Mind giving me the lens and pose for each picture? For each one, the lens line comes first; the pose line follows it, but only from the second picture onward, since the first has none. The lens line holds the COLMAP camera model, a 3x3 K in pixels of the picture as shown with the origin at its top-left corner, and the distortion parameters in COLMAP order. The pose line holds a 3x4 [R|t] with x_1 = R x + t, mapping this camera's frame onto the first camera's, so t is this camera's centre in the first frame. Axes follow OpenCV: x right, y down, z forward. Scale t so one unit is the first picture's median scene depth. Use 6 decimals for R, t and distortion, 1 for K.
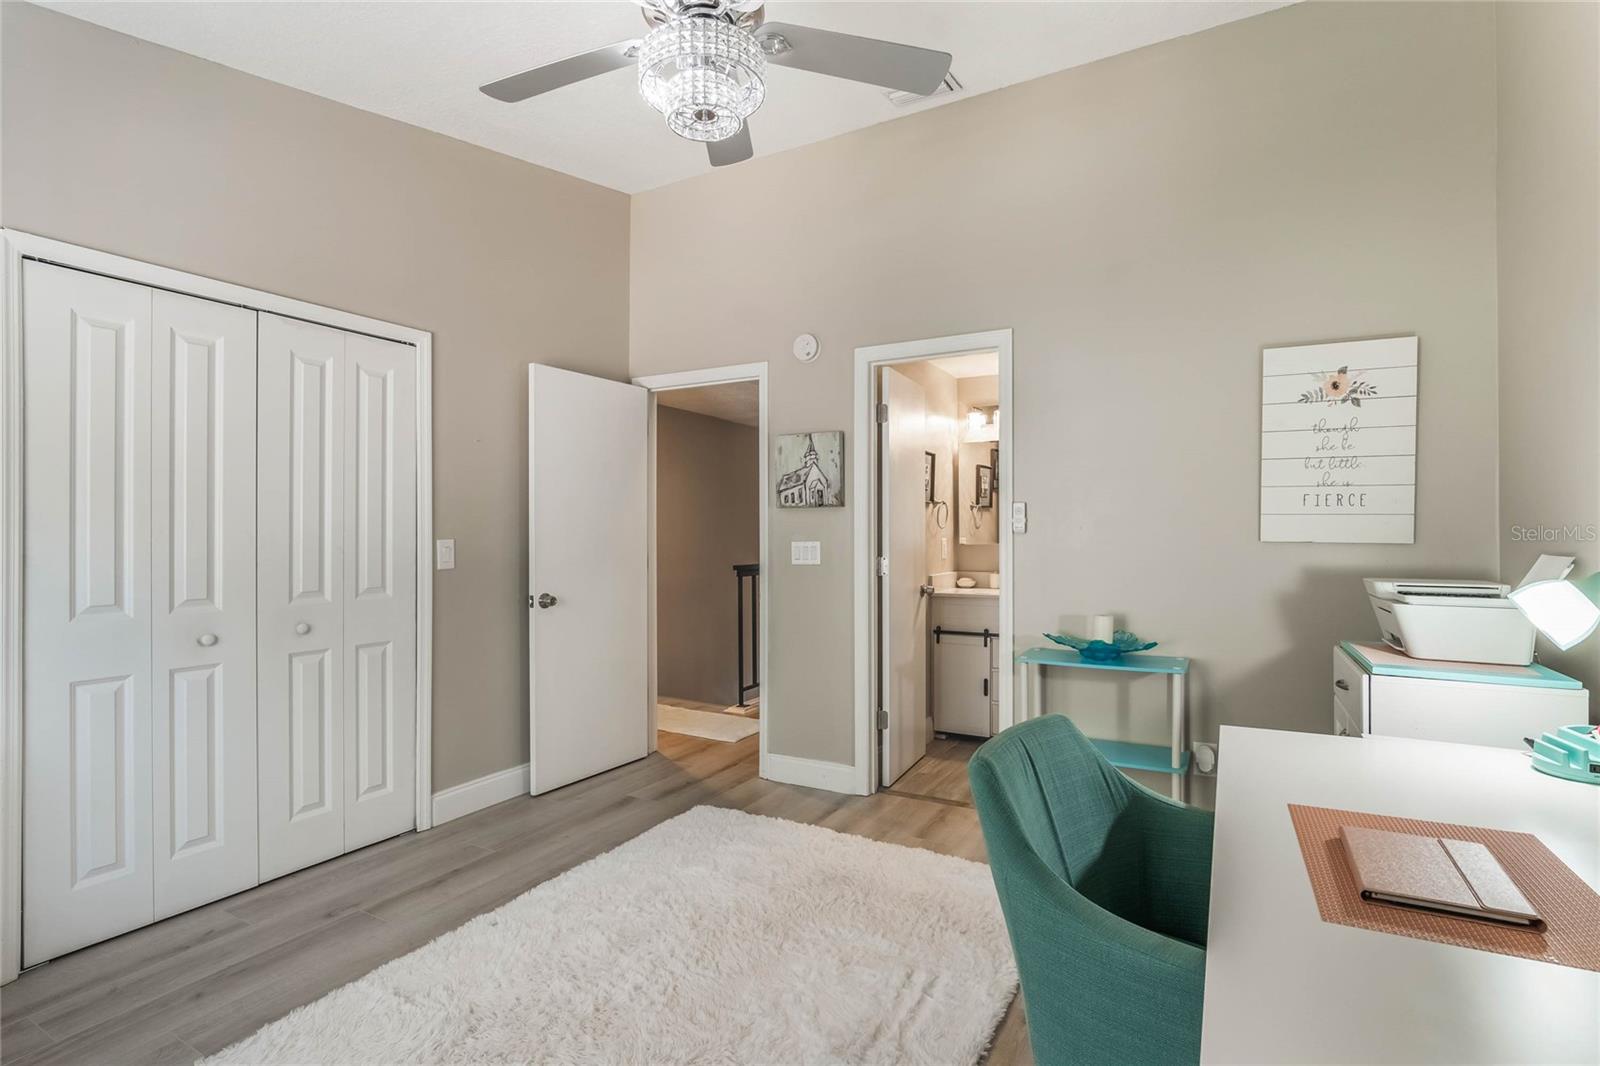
lens RADIAL K [[749.4, 0, 802.4], [0, 749.4, 534.3], [0, 0, 1]] dist [-0.025401, 0.007796]
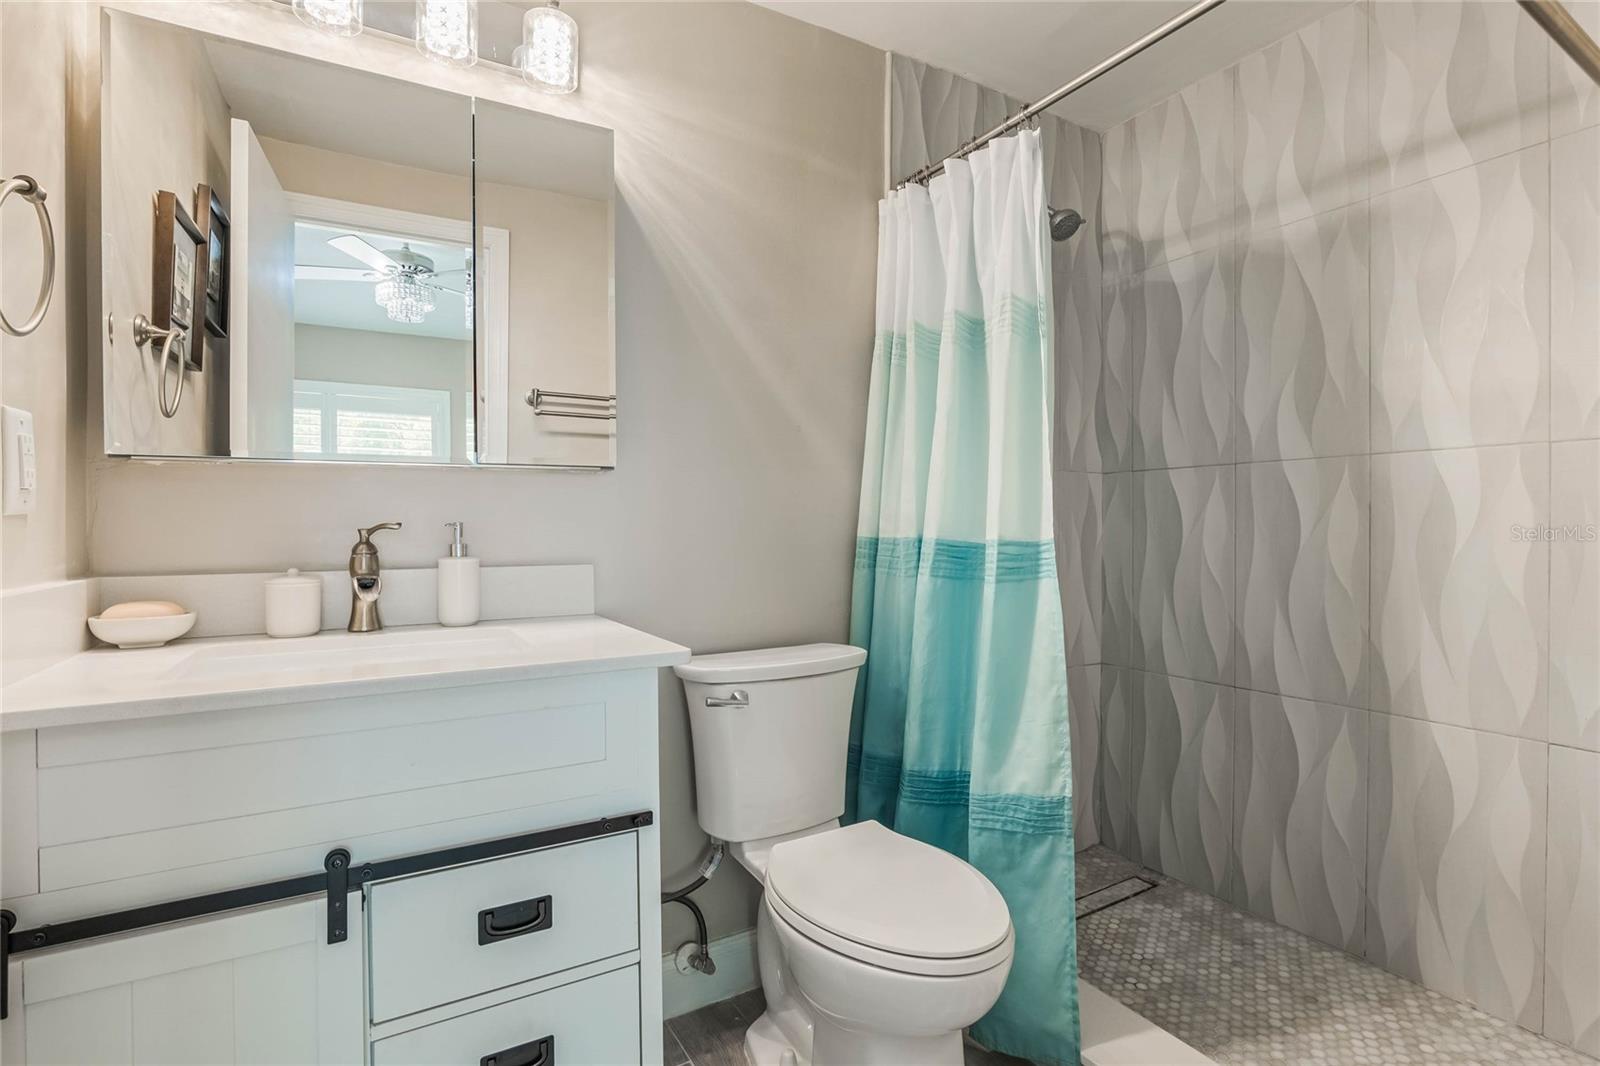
lens RADIAL K [[749.4, 0, 802.4], [0, 749.4, 534.3], [0, 0, 1]] dist [-0.025401, 0.007796]
pose [[0.484396, -0.003723, 0.874841, 0.117000], [-0.002262, 0.999982, 0.005508, 0.034981], [-0.874846, -0.004647, 0.484379, 0.706973]]
